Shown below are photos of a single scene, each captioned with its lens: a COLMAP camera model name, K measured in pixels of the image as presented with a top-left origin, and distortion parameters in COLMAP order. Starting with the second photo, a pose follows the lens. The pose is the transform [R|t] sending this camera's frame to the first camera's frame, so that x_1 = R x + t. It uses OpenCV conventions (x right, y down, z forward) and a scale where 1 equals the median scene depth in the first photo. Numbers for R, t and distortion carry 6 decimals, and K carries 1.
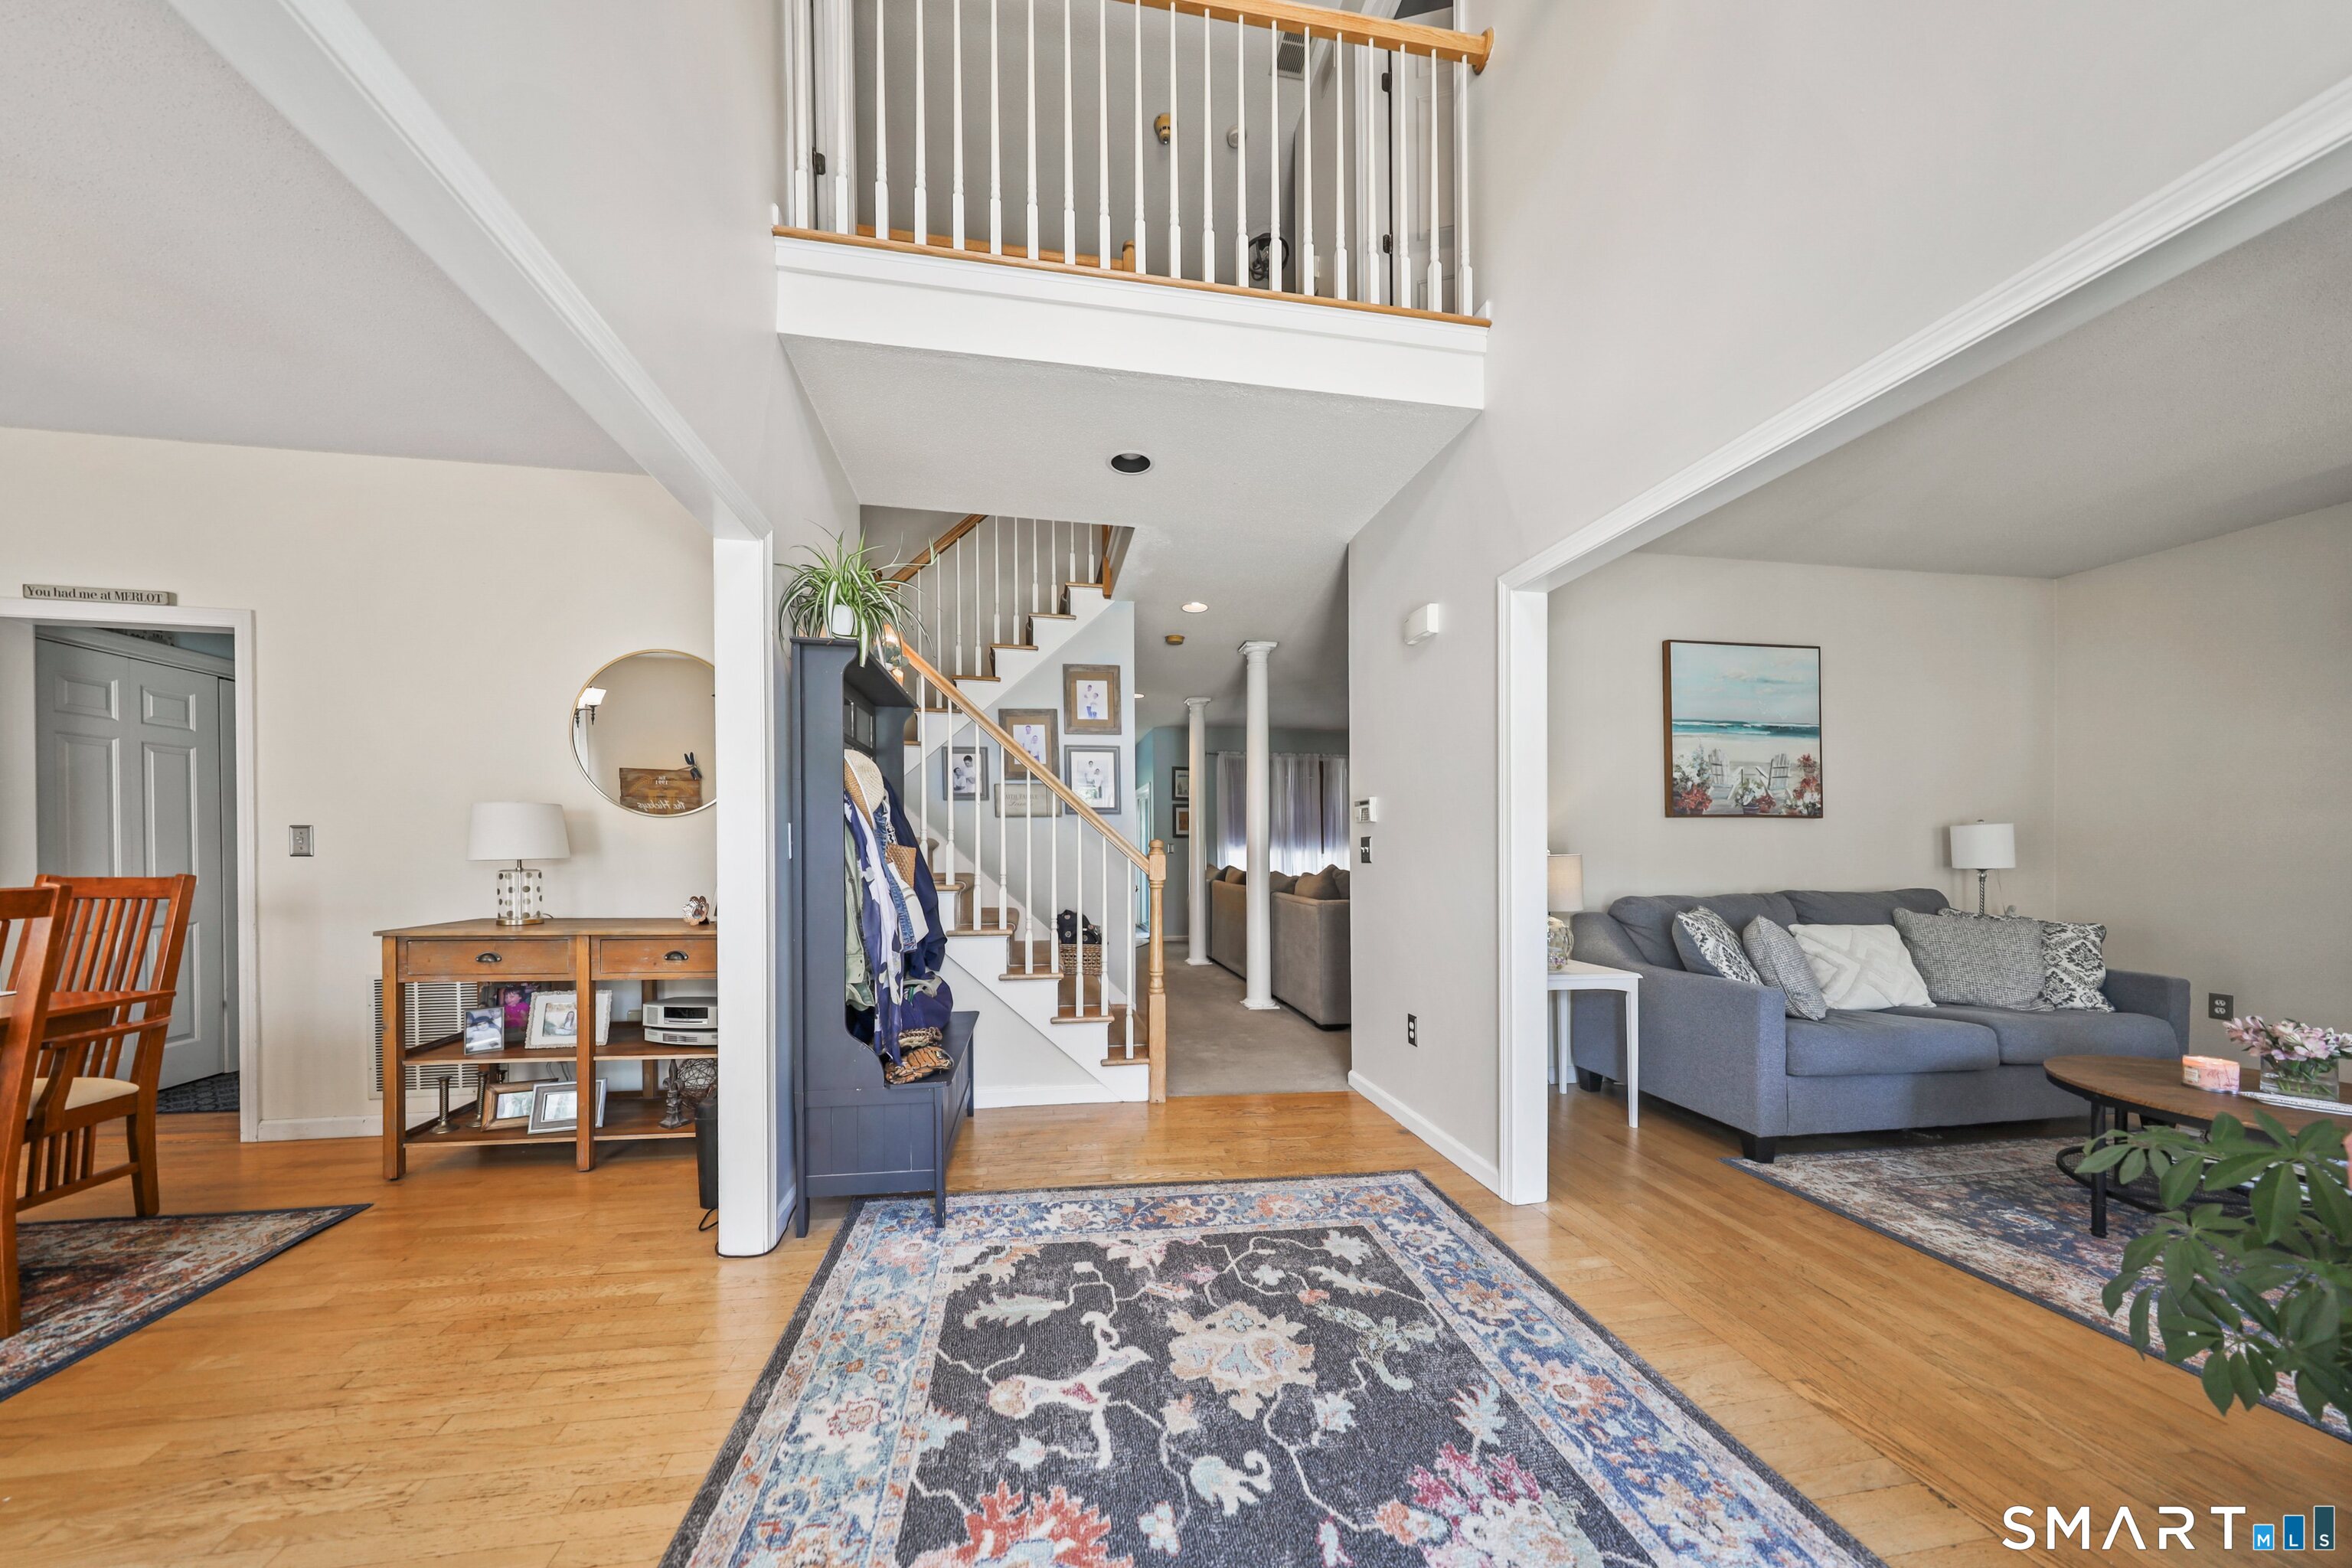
lens RADIAL K [[750.7, 0, 1144.6], [0, 750.7, 857.9], [0, 0, 1]] dist [0.008908, -0.000119]
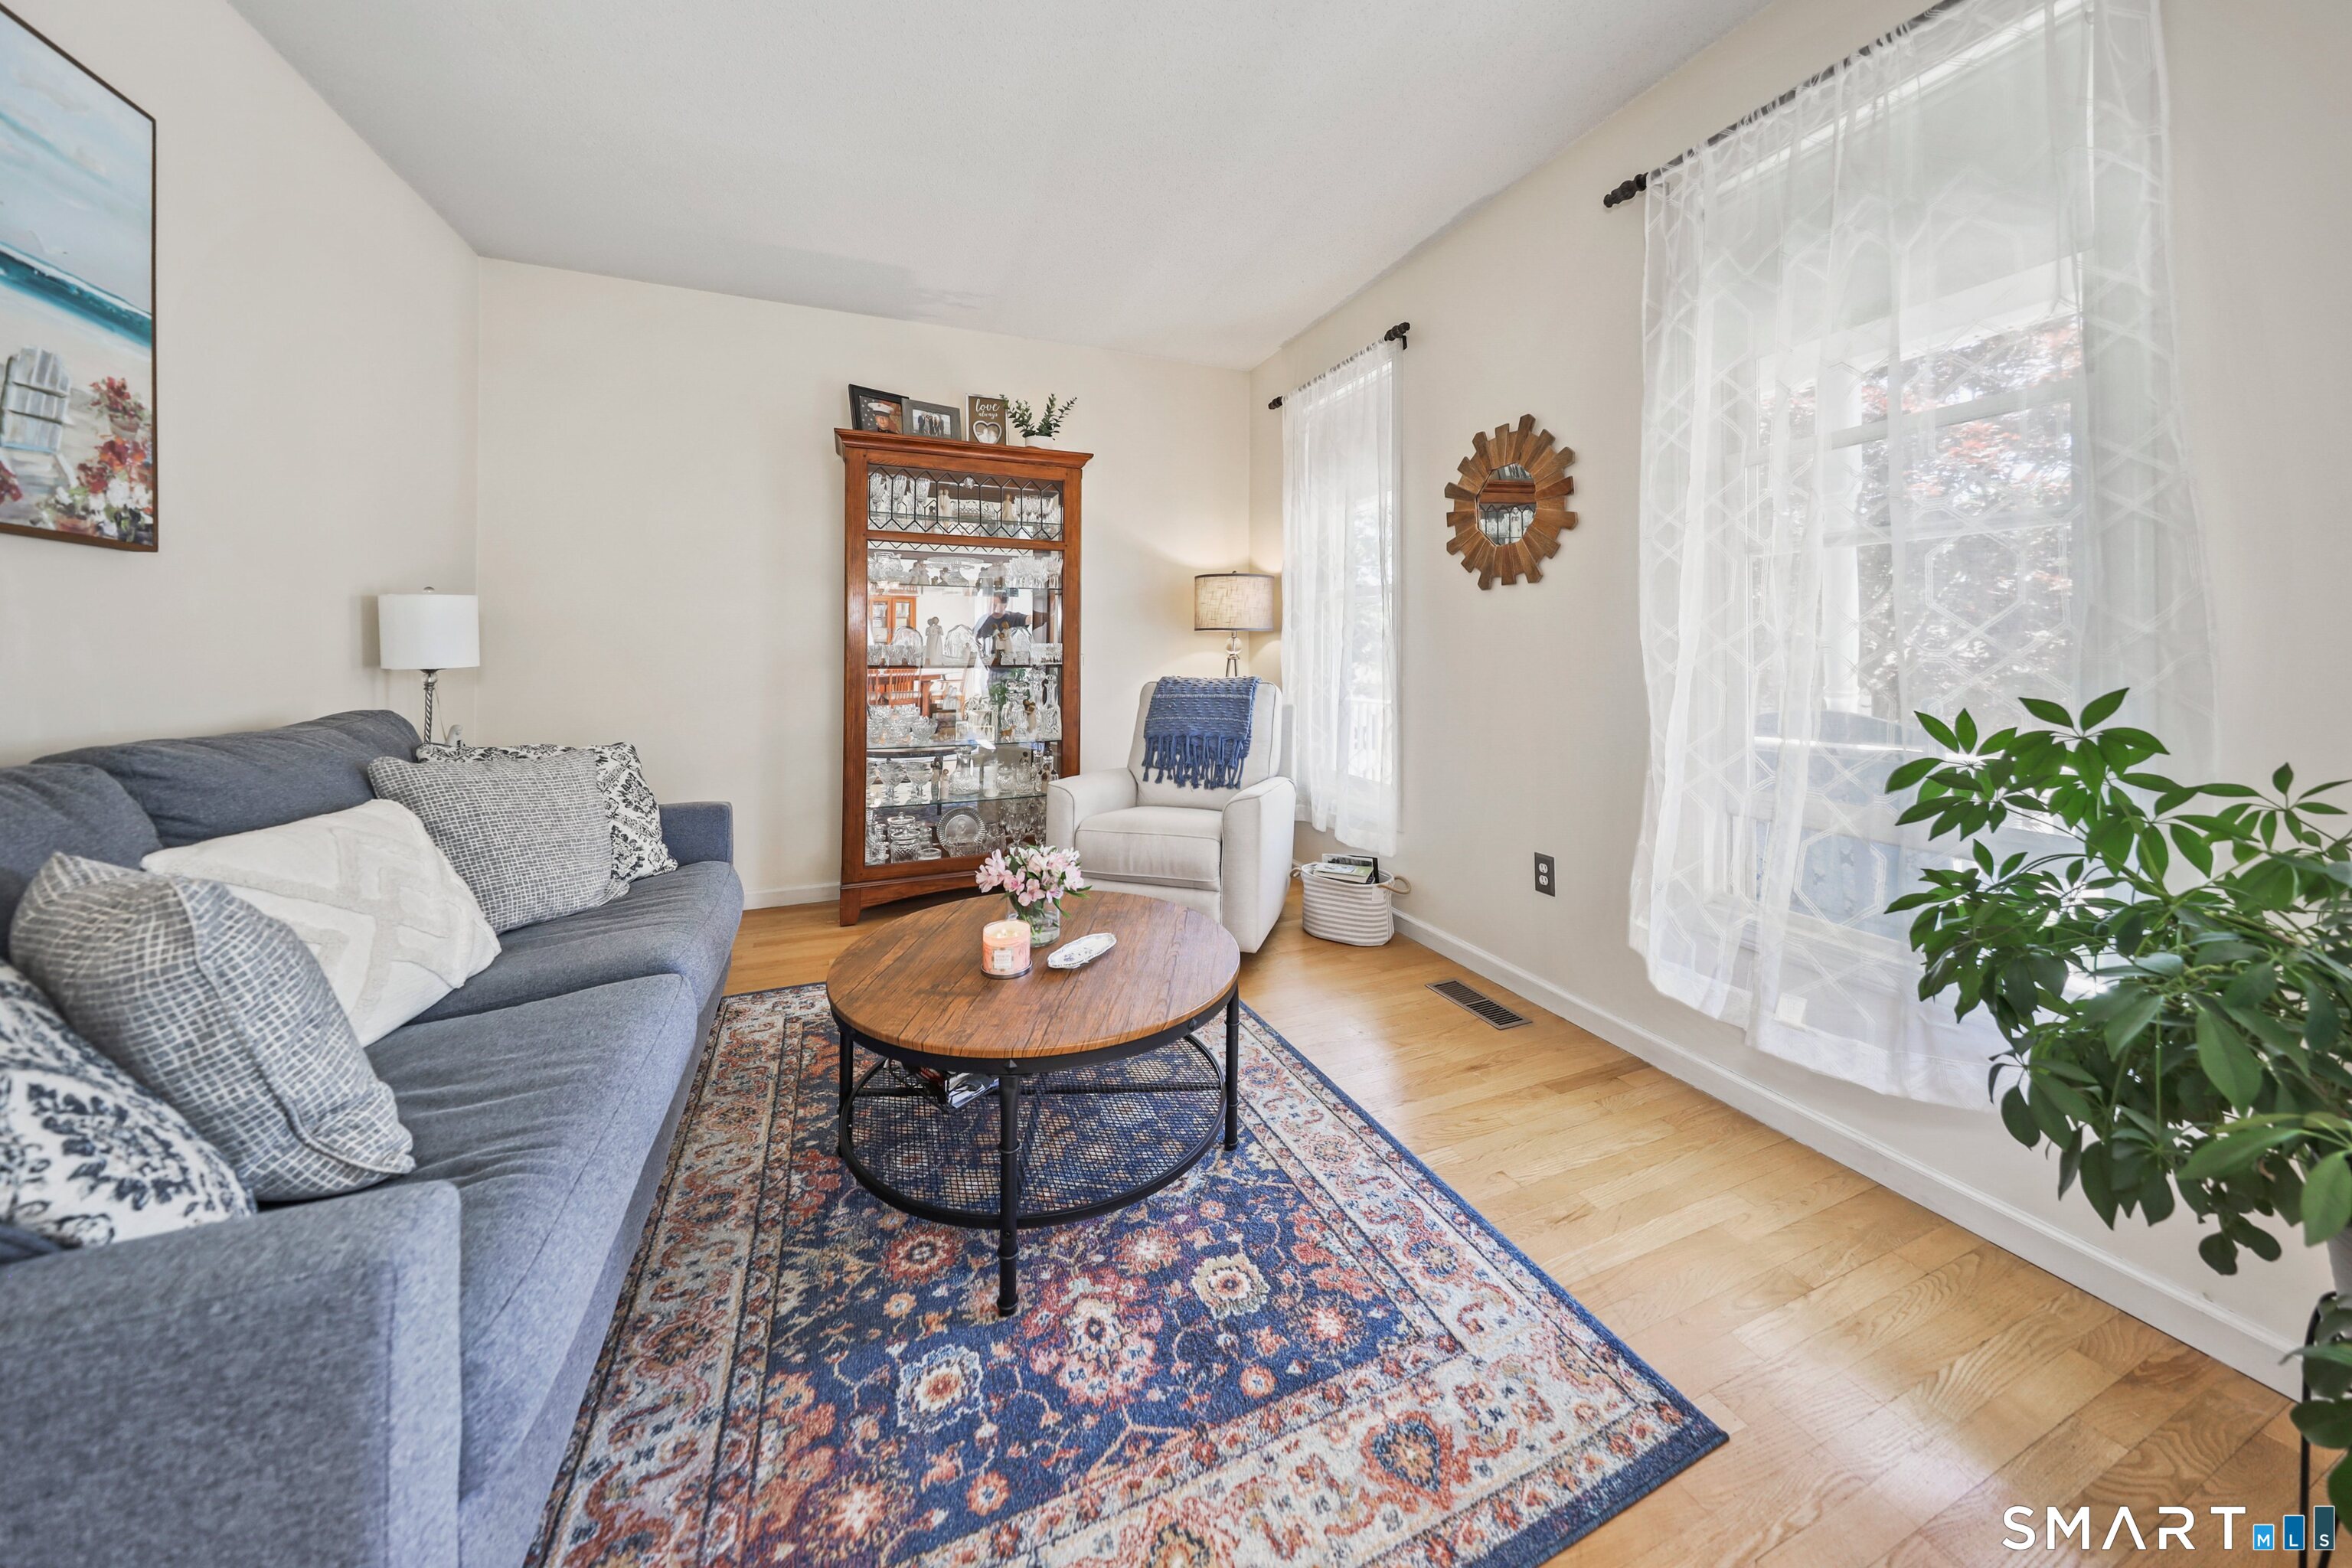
lens RADIAL K [[750.7, 0, 1168.2], [0, 750.7, 651.8], [0, 0, 1]] dist [0.008908, -0.000119]
pose [[-0.236567, -0.002109, 0.971613, 0.609354], [-0.002380, 0.999996, 0.001591, -0.003695], [-0.971612, -0.001936, -0.236571, 0.928330]]
